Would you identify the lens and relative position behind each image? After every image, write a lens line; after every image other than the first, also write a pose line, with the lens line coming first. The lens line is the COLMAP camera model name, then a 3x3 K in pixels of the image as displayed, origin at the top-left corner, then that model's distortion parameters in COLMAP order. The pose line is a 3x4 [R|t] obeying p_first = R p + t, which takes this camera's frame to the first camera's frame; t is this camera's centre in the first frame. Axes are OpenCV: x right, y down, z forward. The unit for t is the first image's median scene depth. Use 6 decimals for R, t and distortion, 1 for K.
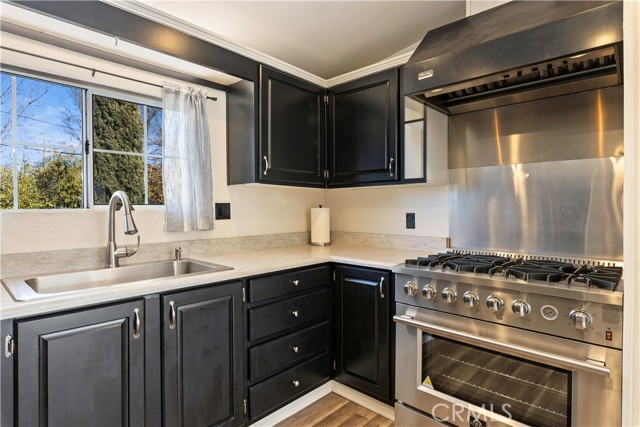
lens RADIAL K [[349.7, 0, 341.8], [0, 349.7, 212.8], [0, 0, 1]] dist [-0.021371, -0.001055]
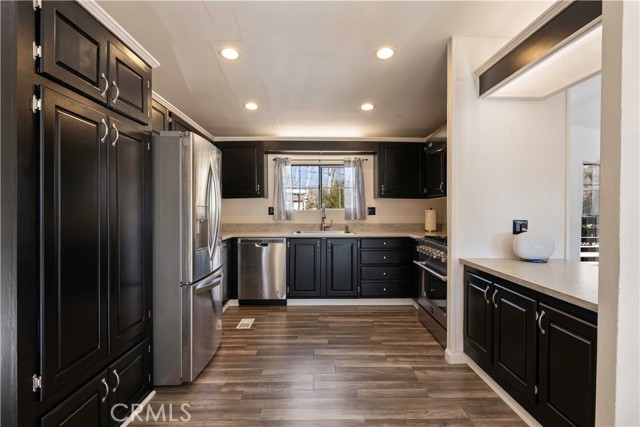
lens RADIAL K [[322.2, 0, 321.7], [0, 322.2, 211.4], [0, 0, 1]] dist [0.002741, -0.001167]
pose [[0.665506, 0.004819, -0.746377, 0.992887], [-0.014621, 0.999871, -0.006581, 0.015635], [0.746249, 0.015292, 0.665491, -0.573272]]
